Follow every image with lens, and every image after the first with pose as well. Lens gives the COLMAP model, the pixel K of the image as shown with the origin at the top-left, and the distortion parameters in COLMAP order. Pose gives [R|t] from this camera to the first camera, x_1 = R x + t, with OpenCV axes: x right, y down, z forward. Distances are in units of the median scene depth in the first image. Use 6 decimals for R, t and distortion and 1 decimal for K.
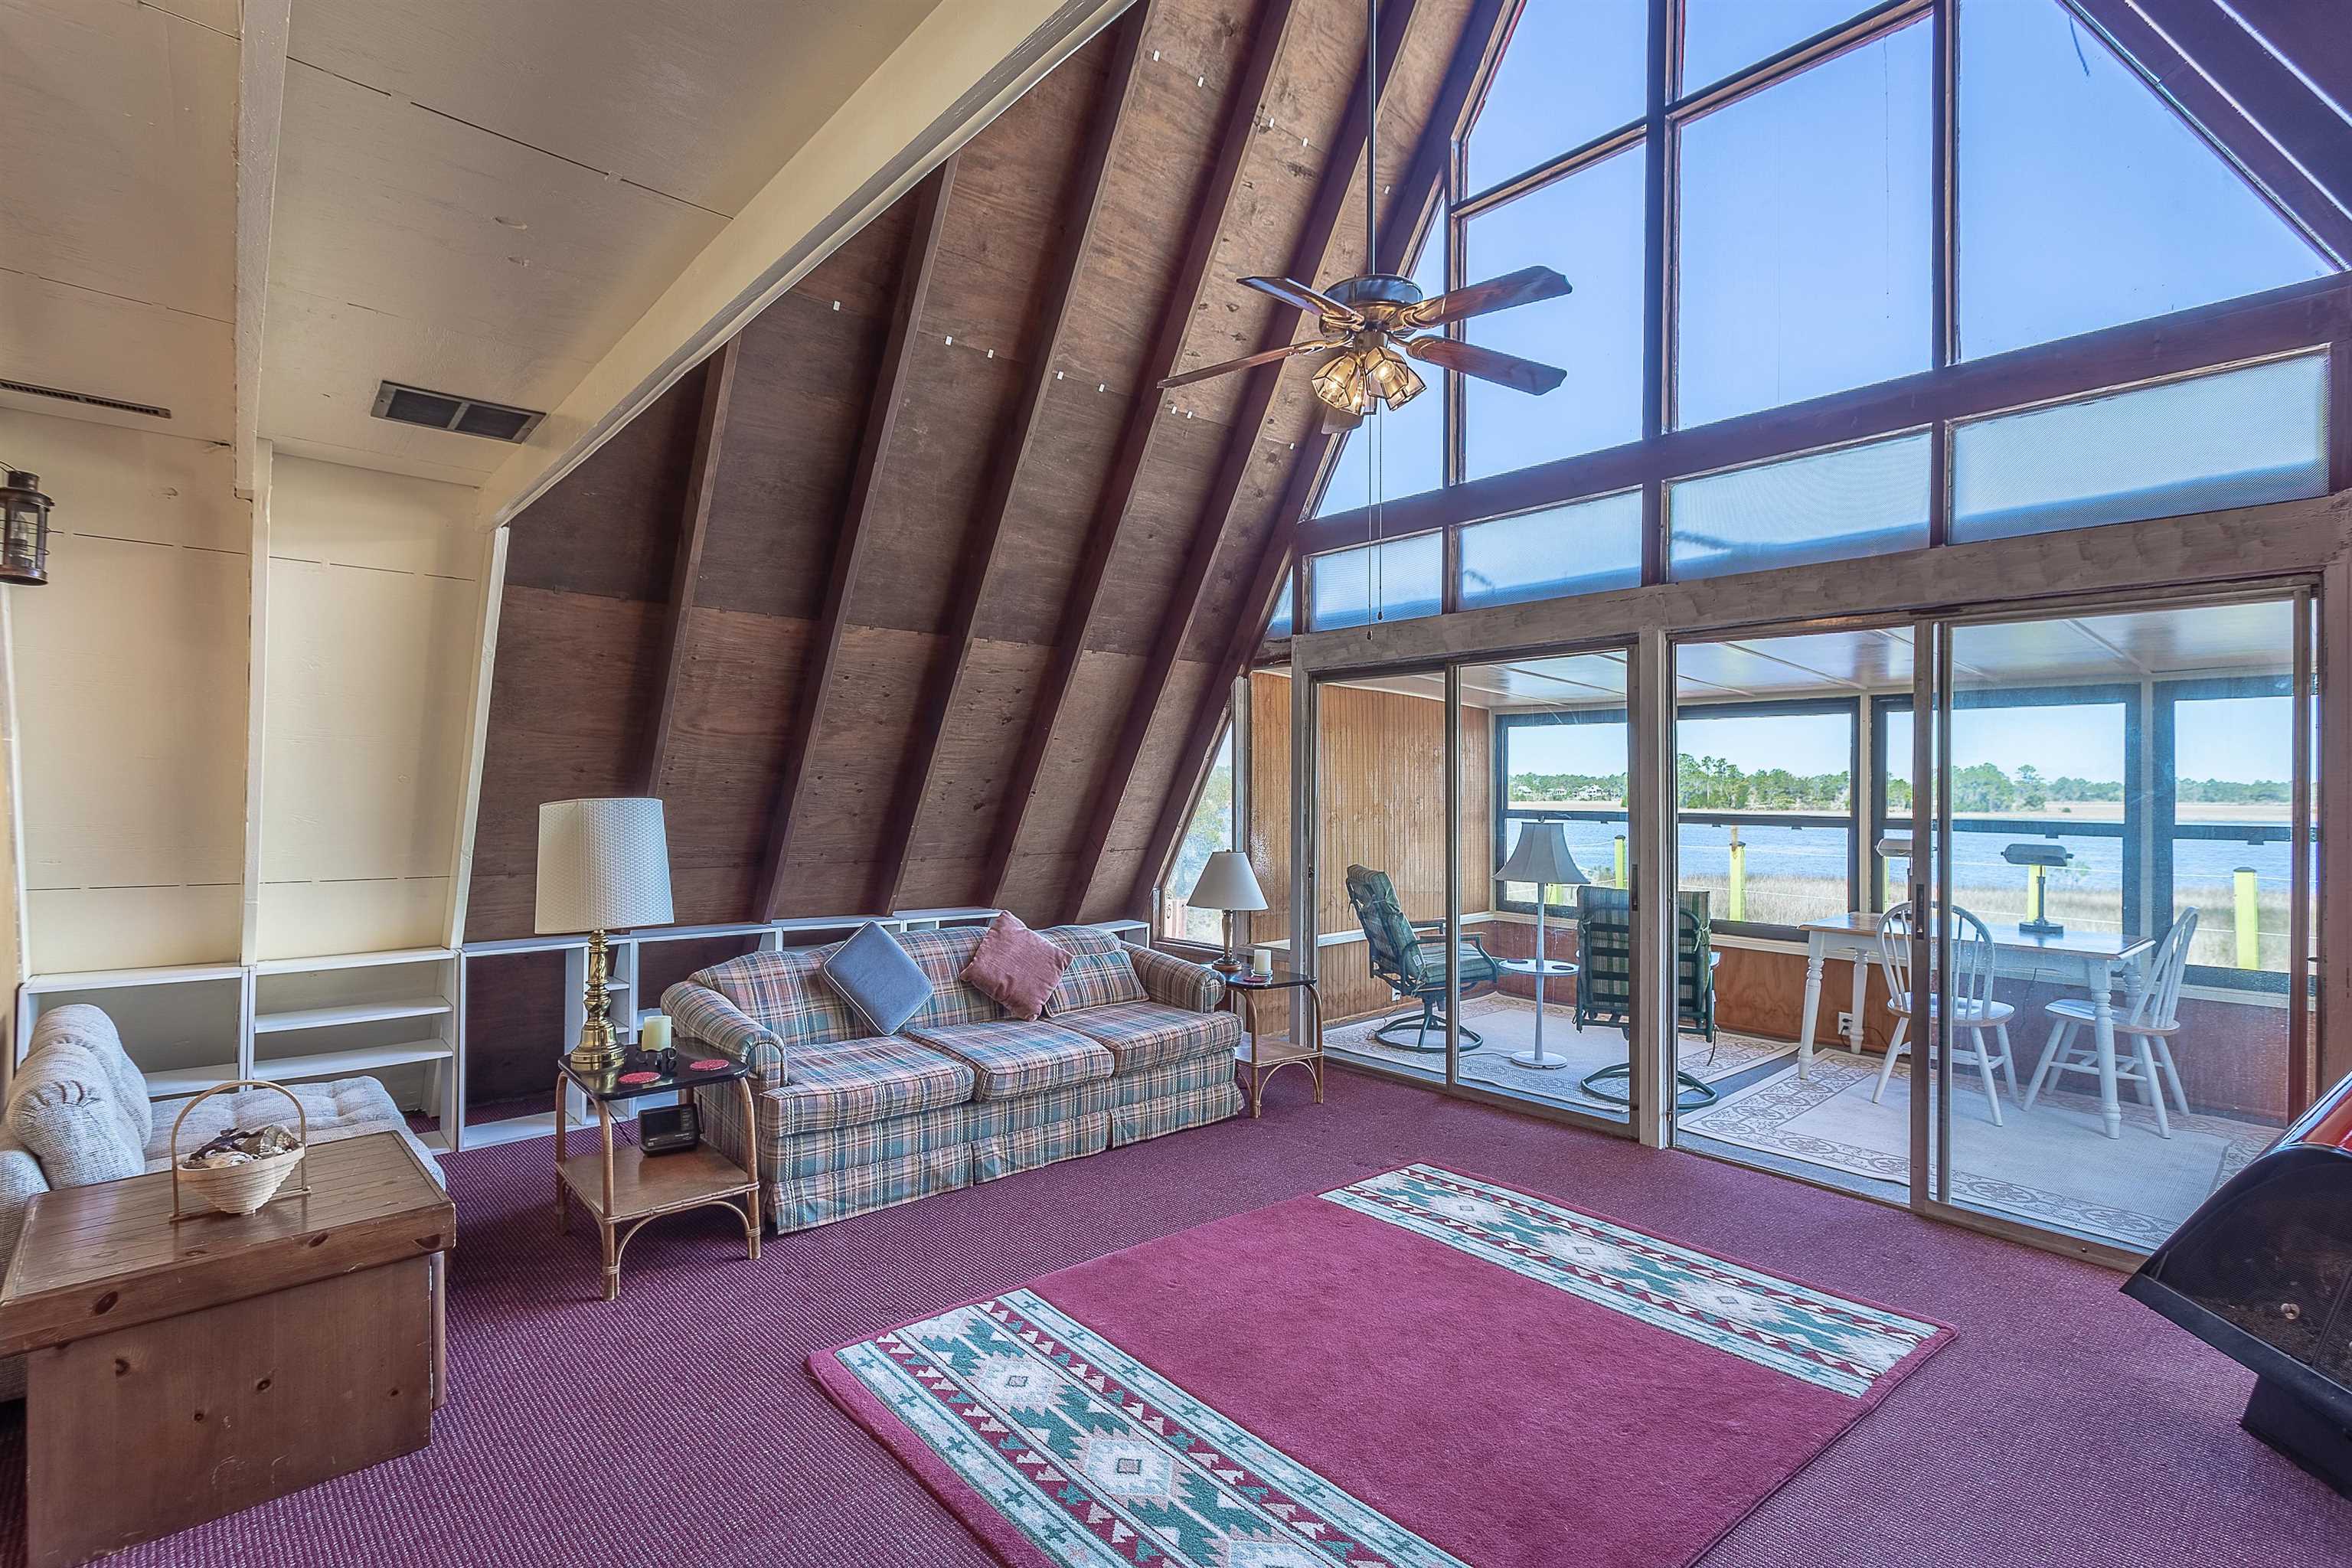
lens RADIAL K [[1133.7, 0, 1173.7], [0, 1133.7, 785.4], [0, 0, 1]] dist [0.000620, 0.004156]
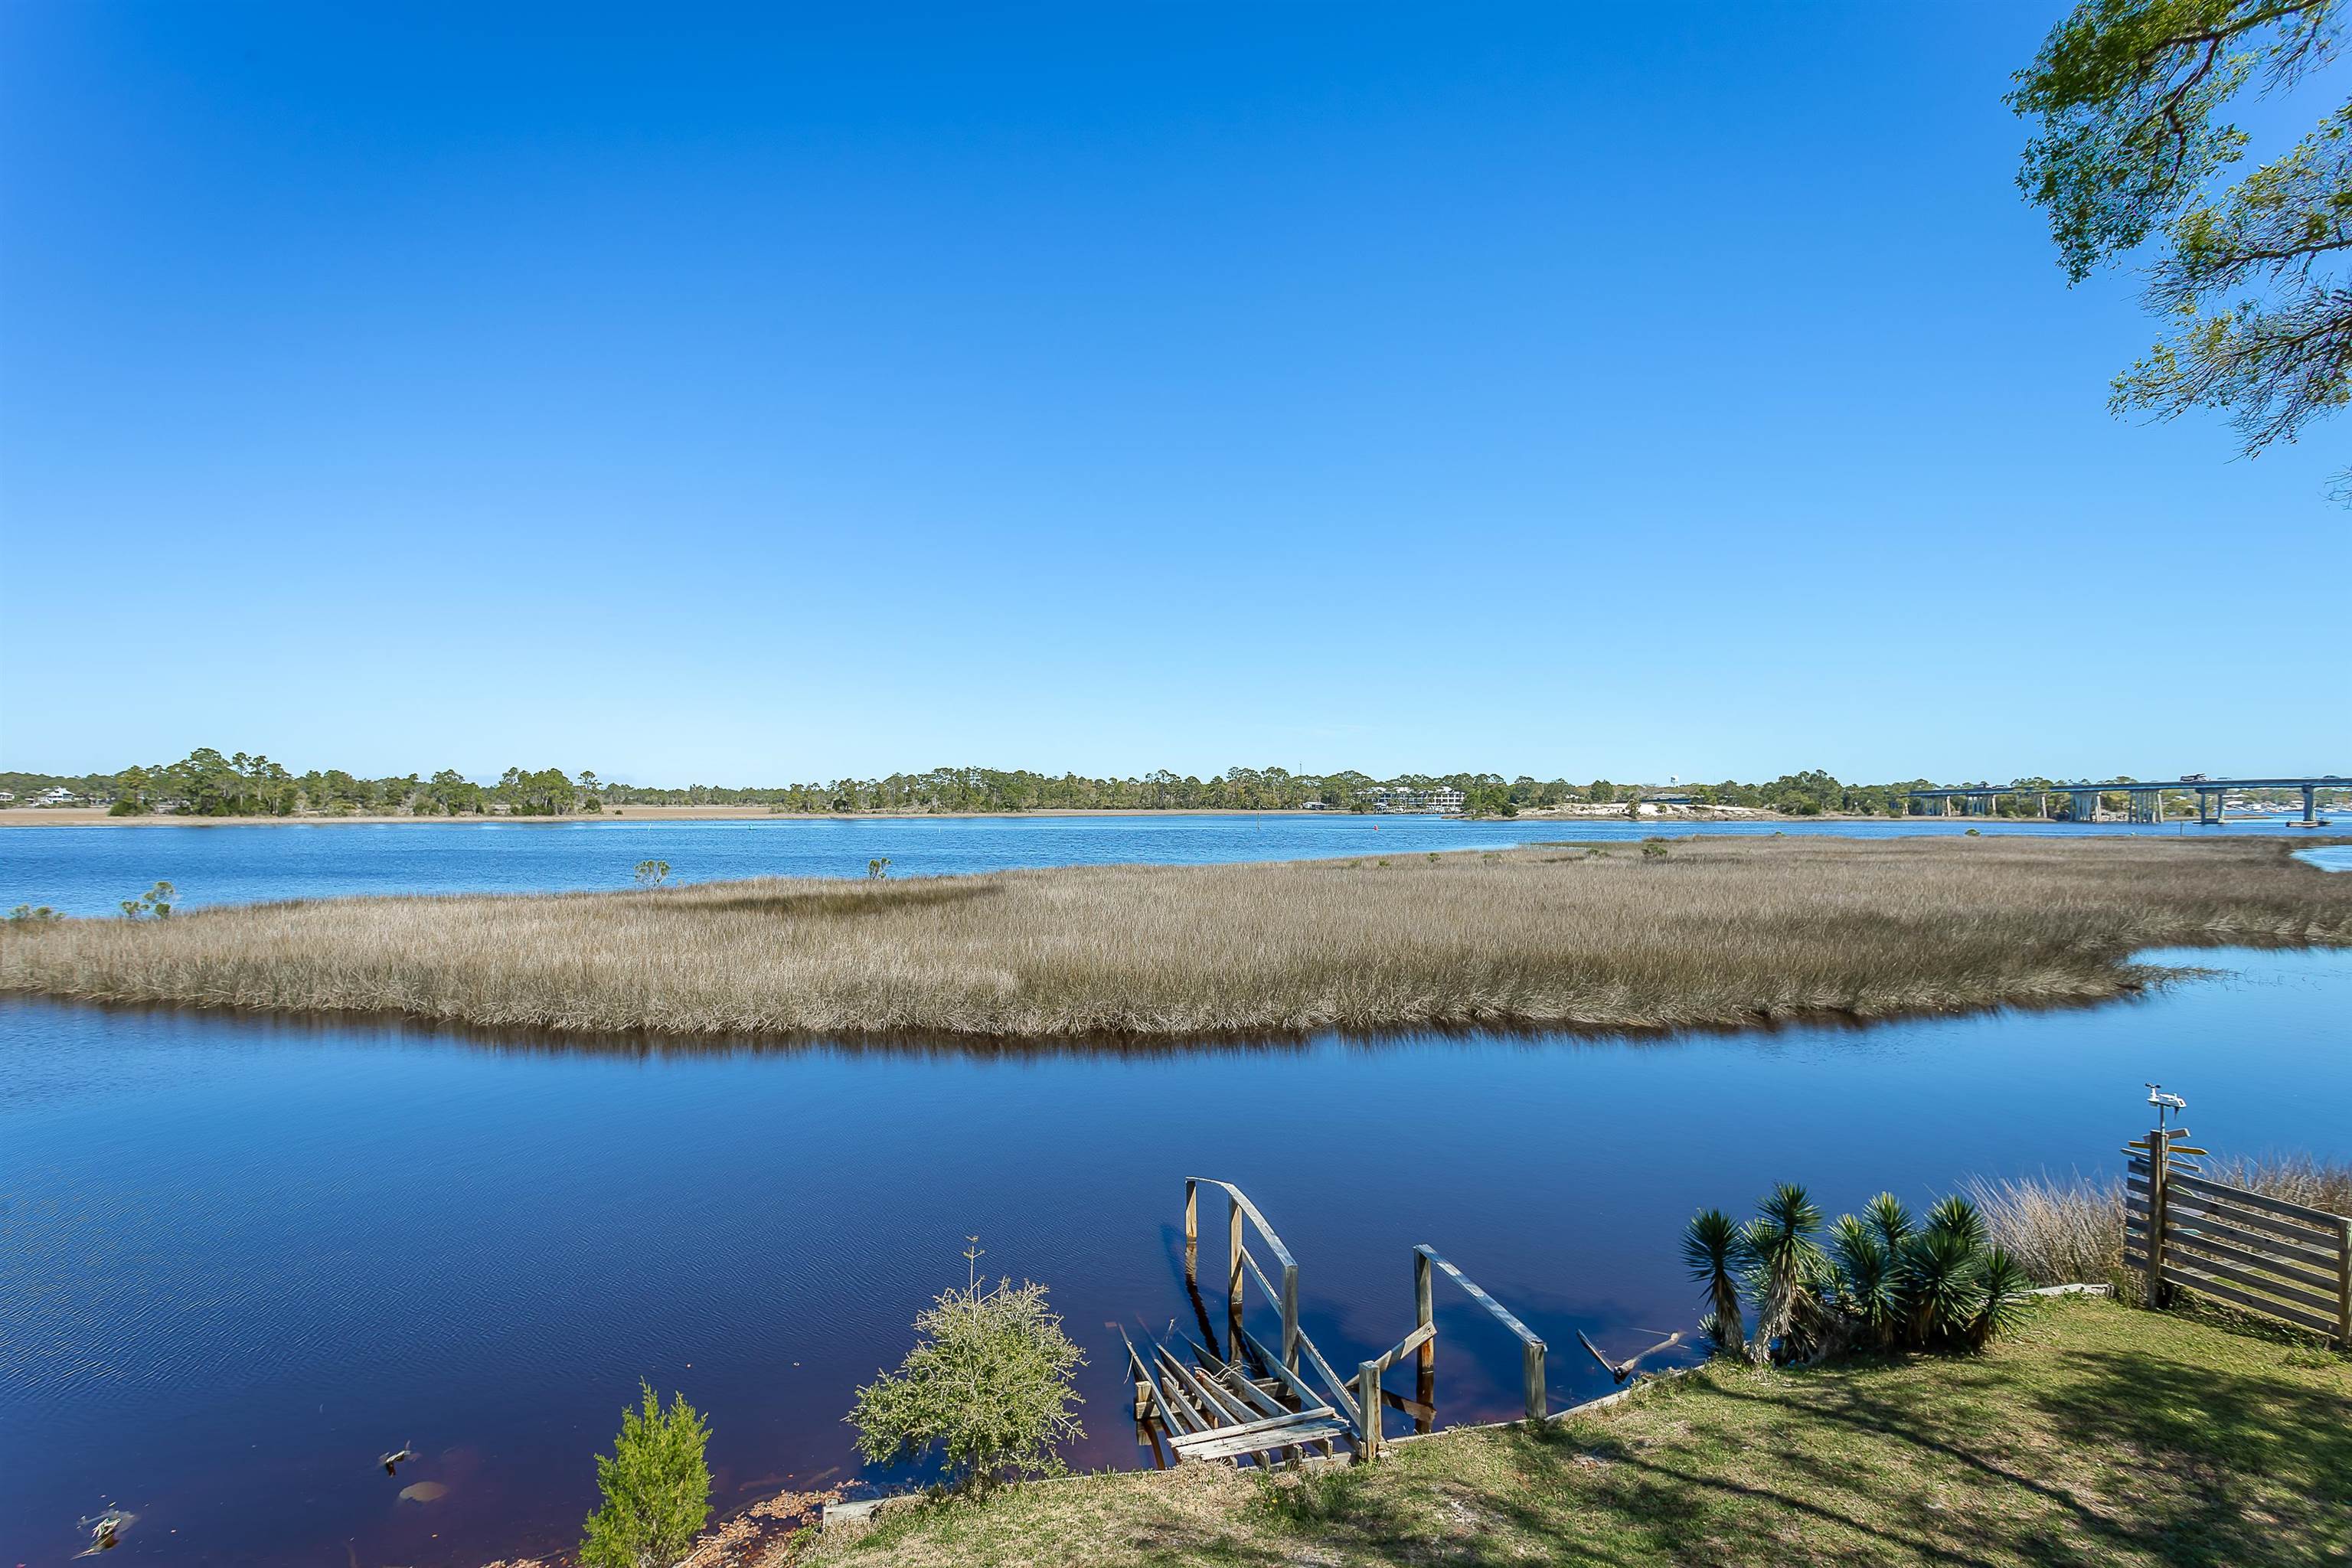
lens RADIAL K [[1133.7, 0, 1176.8], [0, 1133.7, 781.3], [0, 0, 1]] dist [0.000620, 0.004156]
pose [[0.428399, 0.011591, 0.903515, 0.902605], [-0.004712, 0.999933, -0.010594, 0.041773], [-0.903578, 0.000281, 0.428425, 1.739680]]
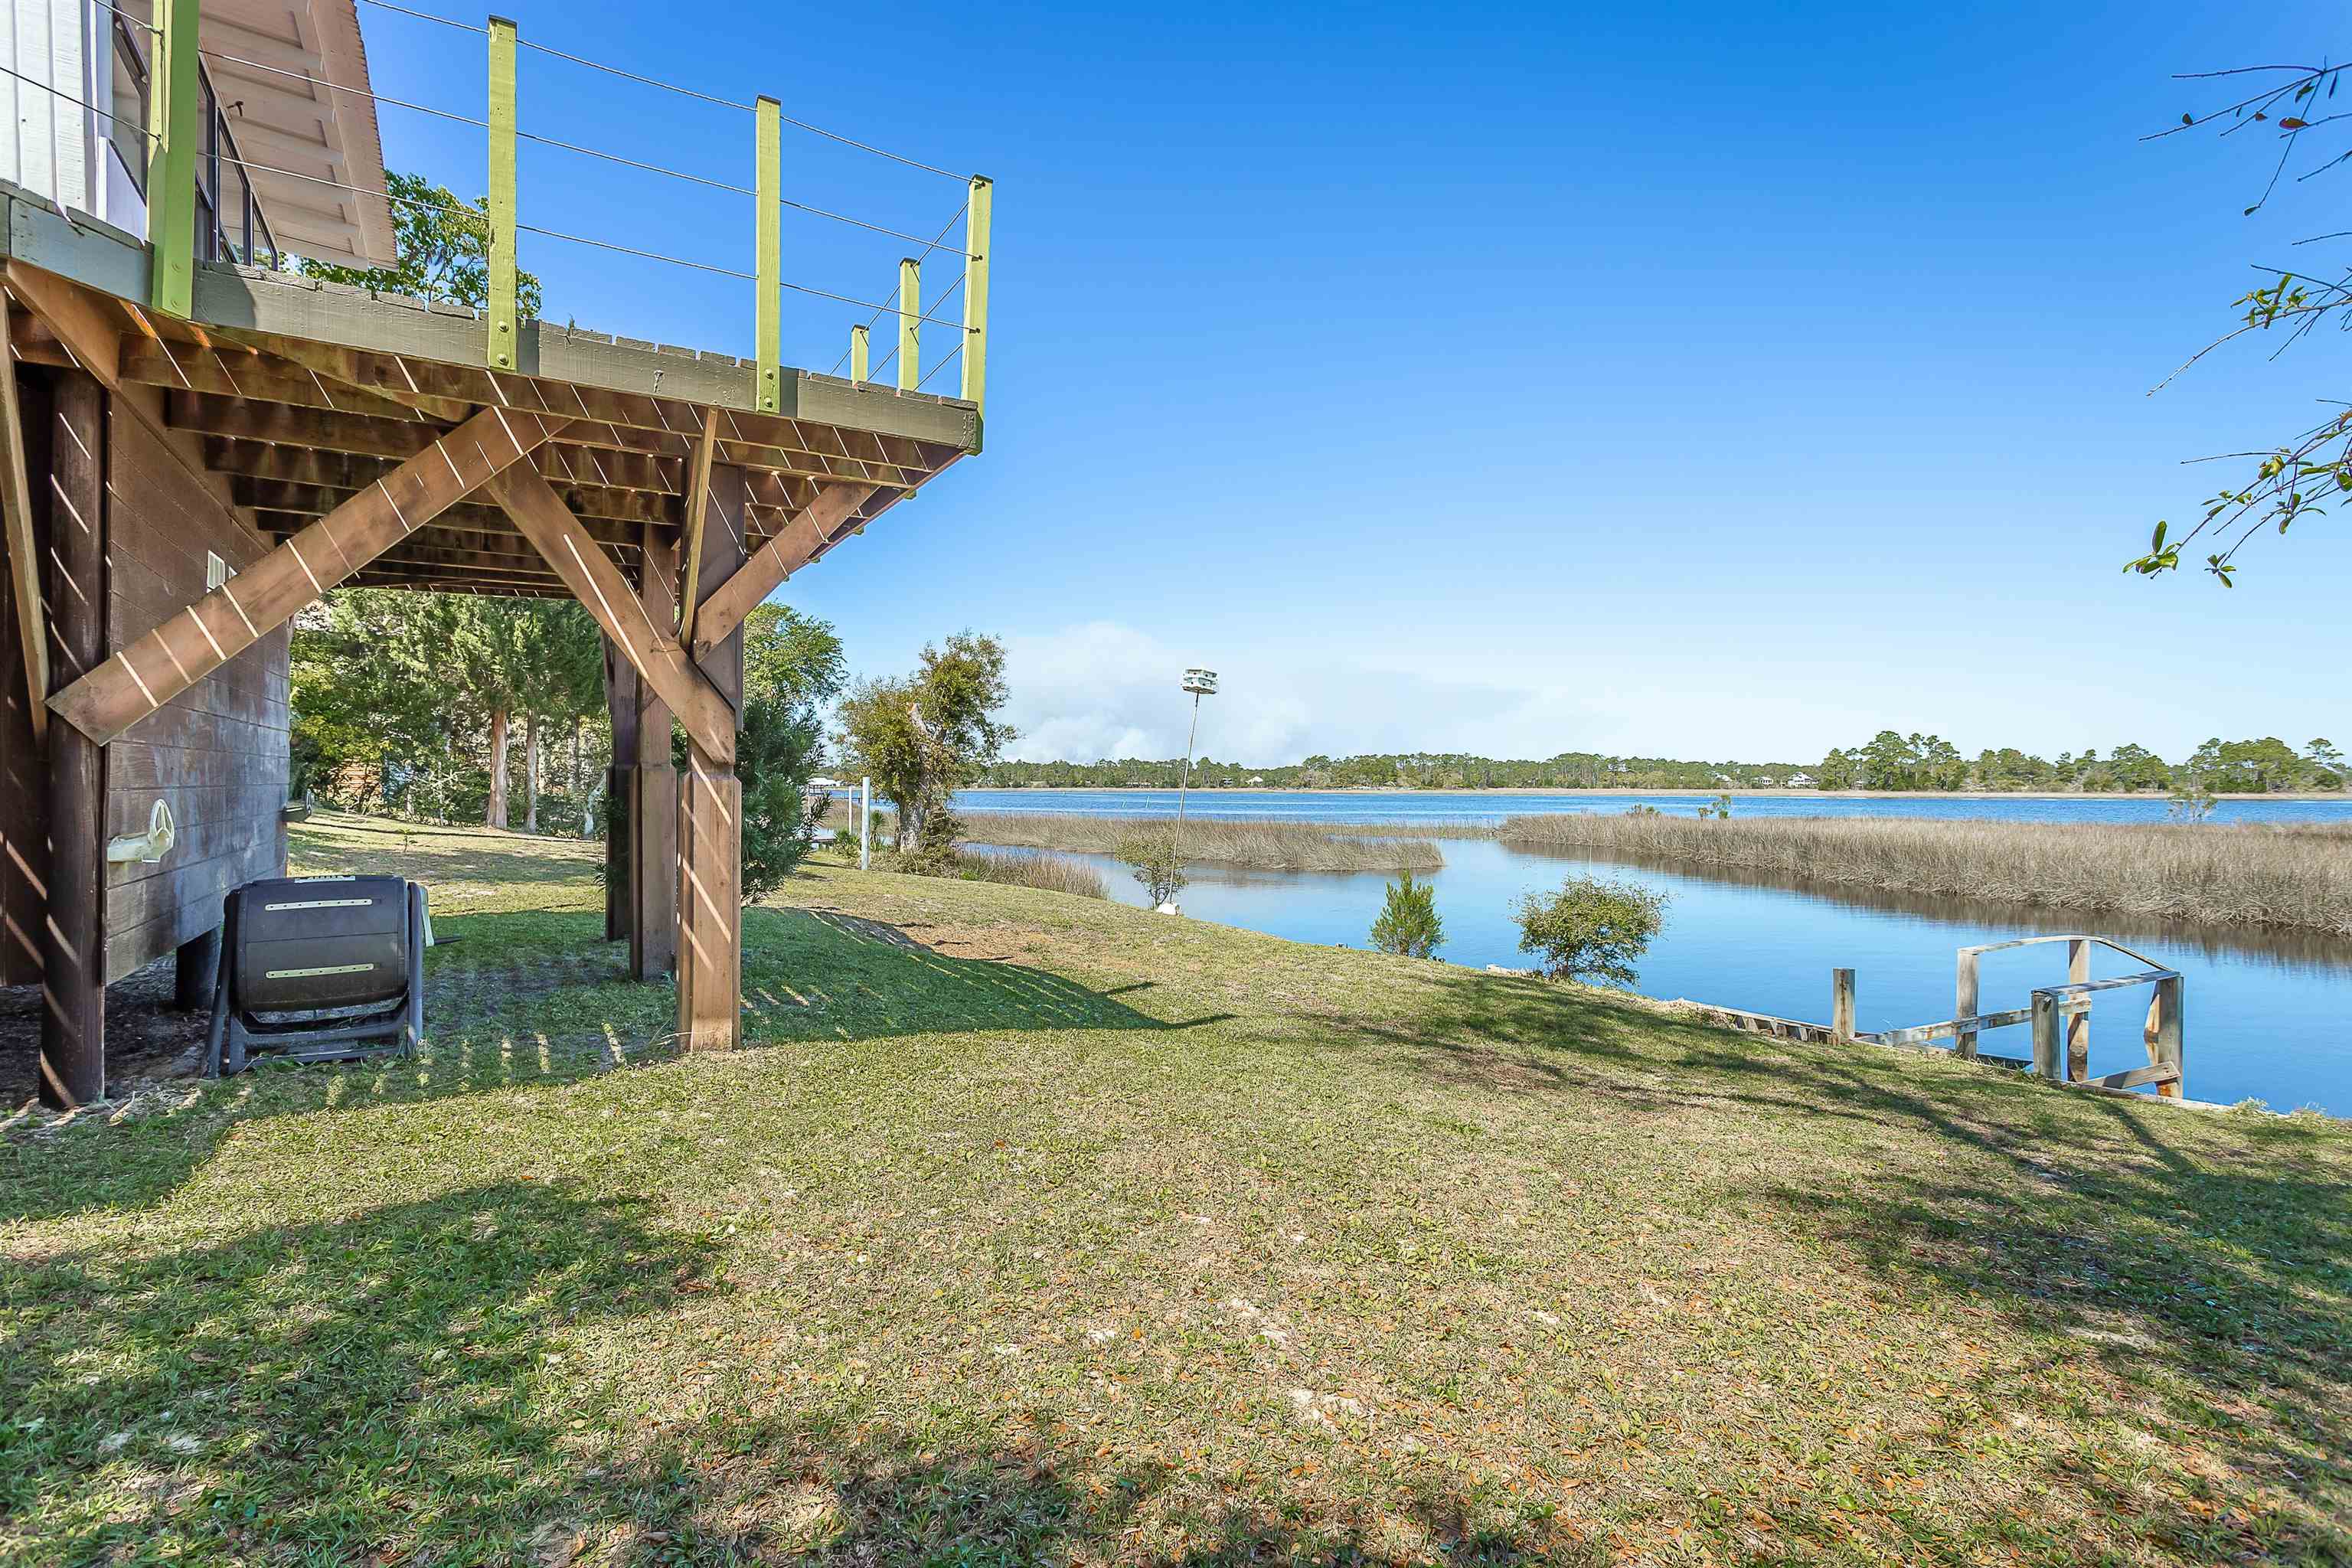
lens RADIAL K [[1133.7, 0, 1173.2], [0, 1133.7, 788.0], [0, 0, 1]] dist [0.000620, 0.004156]
pose [[0.986638, -0.005597, -0.162834, 1.914344], [0.006418, 0.999969, 0.004516, 0.653960], [0.162803, -0.005501, 0.986643, 0.071304]]
